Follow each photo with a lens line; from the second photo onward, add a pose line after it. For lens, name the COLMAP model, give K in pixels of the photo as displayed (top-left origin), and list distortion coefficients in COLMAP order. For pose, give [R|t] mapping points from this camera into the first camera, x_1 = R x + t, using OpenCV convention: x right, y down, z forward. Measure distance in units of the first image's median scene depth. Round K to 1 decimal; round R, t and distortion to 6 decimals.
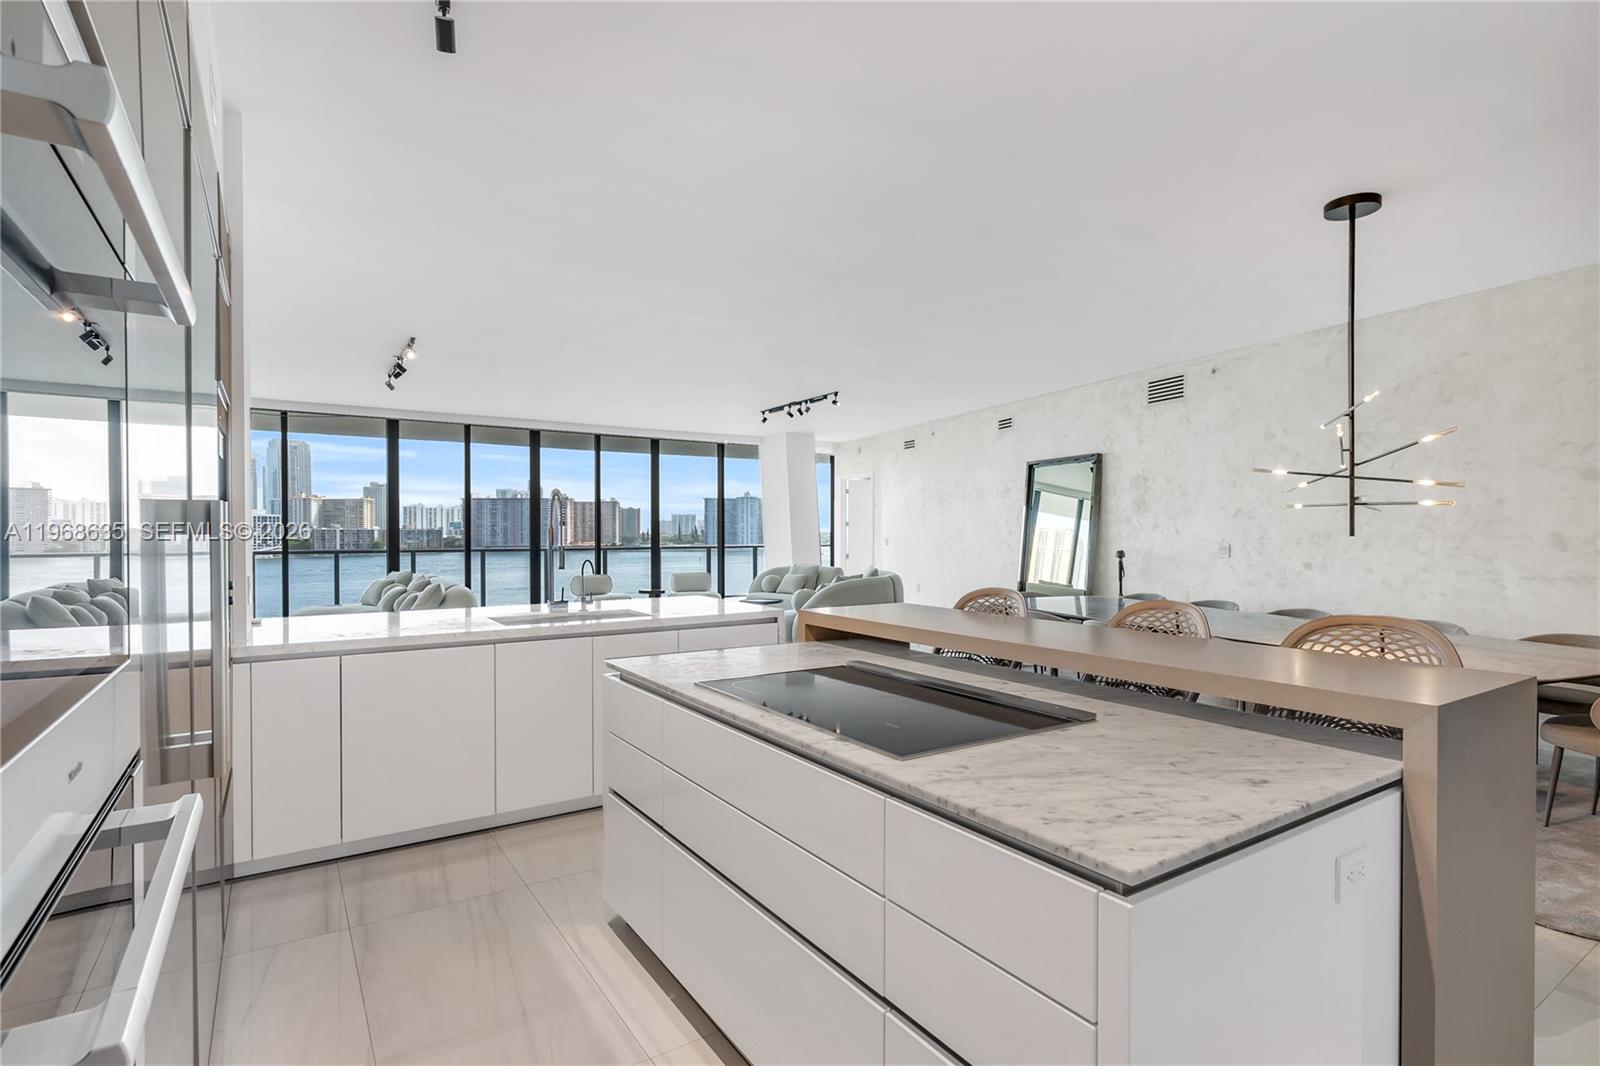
lens RADIAL K [[782.7, 0, 773.5], [0, 782.7, 537.6], [0, 0, 1]] dist [0.002184, 0.000164]
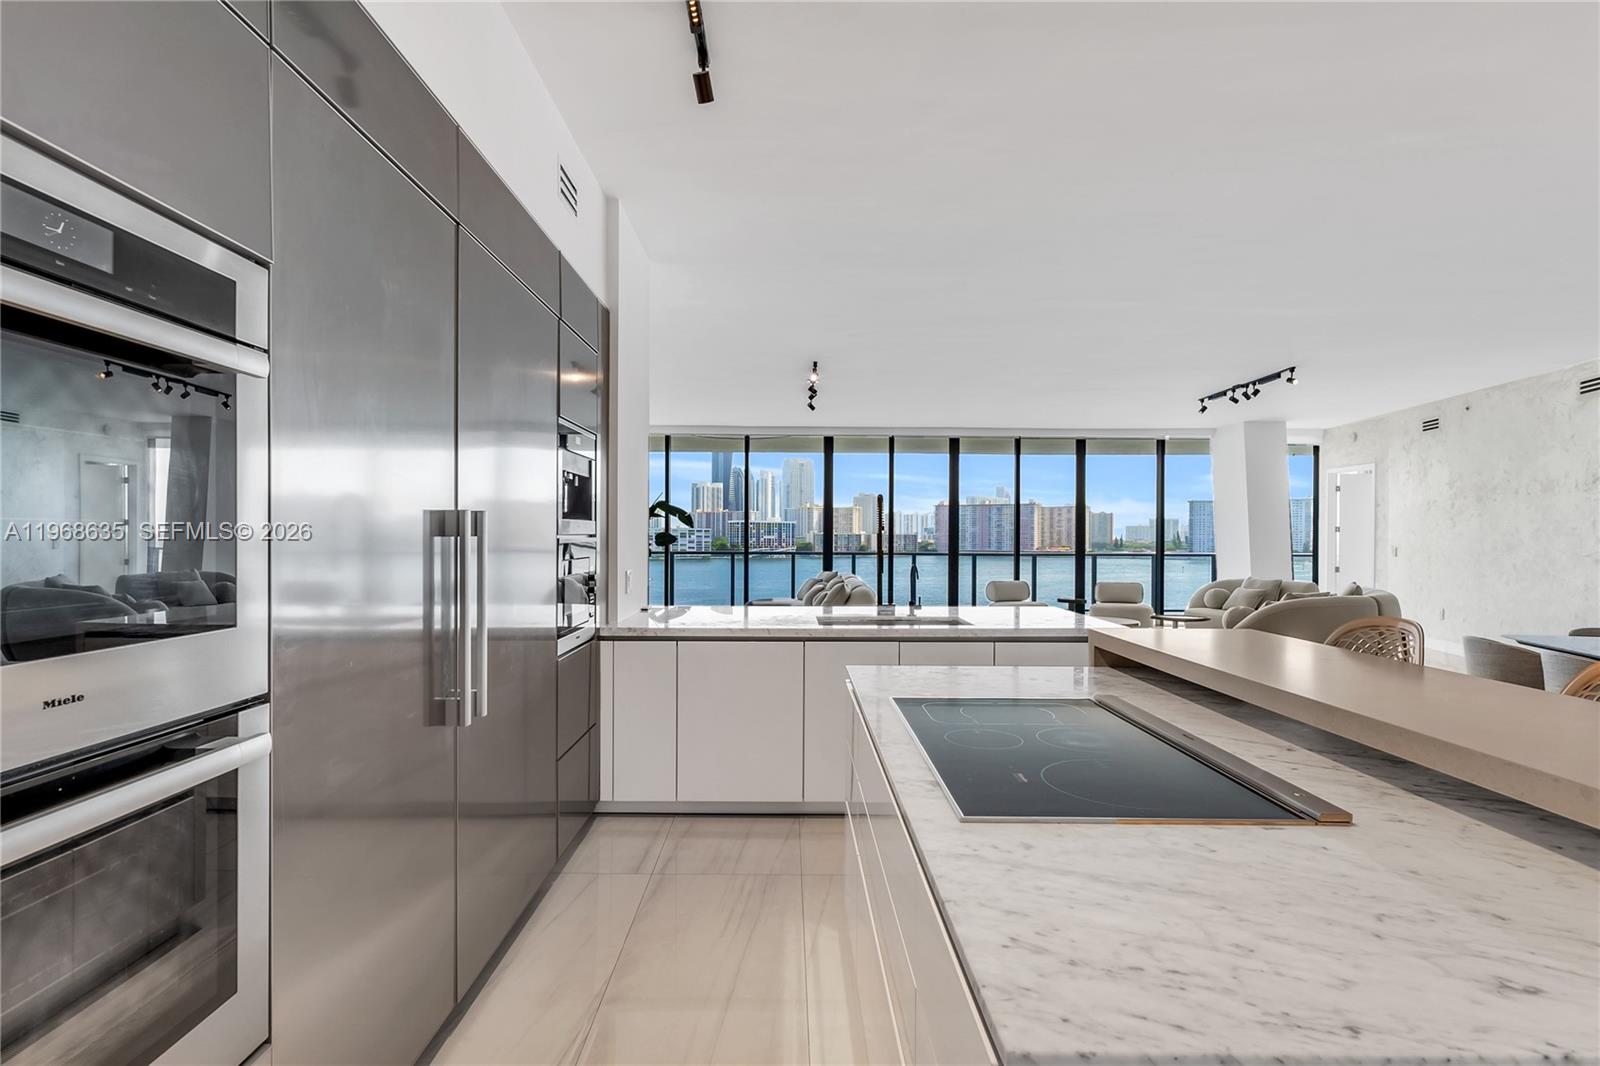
lens RADIAL K [[773.7, 0, 790.9], [0, 773.7, 536.8], [0, 0, 1]] dist [0.000951, 0.000452]
pose [[0.843550, 0.005328, -0.537025, 0.072753], [-0.009492, 0.999942, -0.004990, -0.000249], [0.536967, 0.009307, 0.843552, 0.038756]]
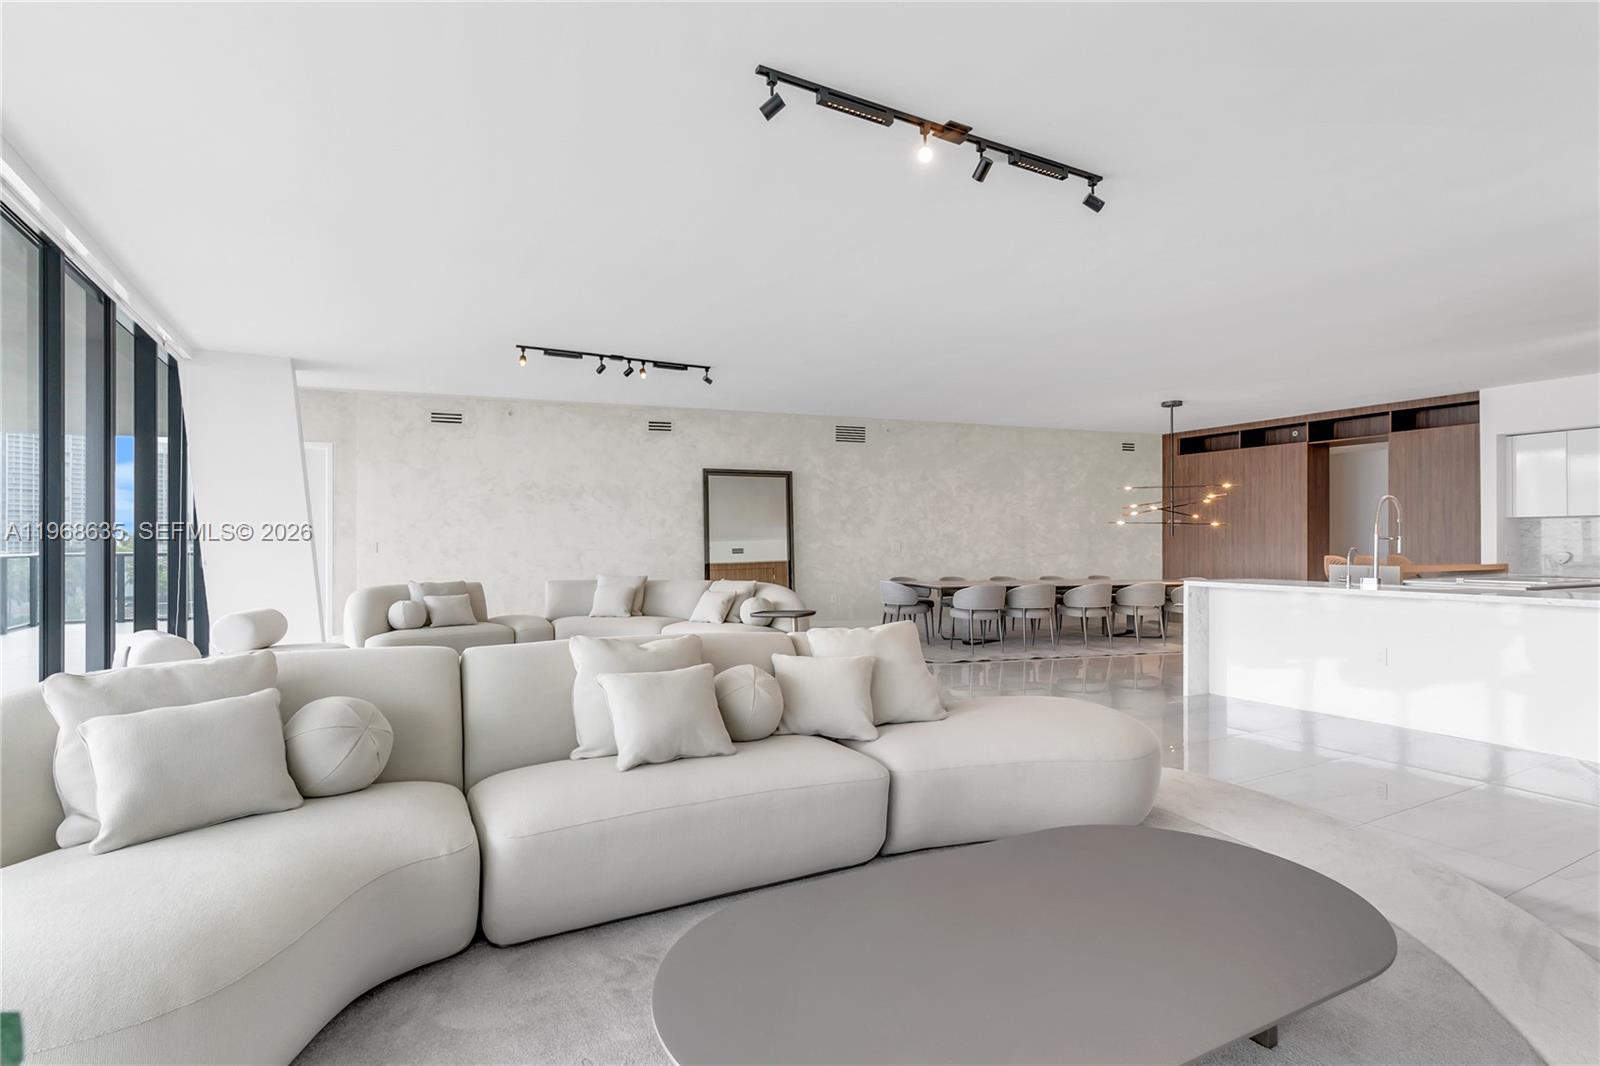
lens RADIAL K [[775.4, 0, 802.6], [0, 775.4, 542.8], [0, 0, 1]] dist [0.000797, 0.000217]
pose [[0.059019, 0.005393, 0.998242, -0.737936], [0.011541, 0.999915, -0.006085, 0.011026], [-0.998190, 0.011880, 0.058952, 0.833245]]
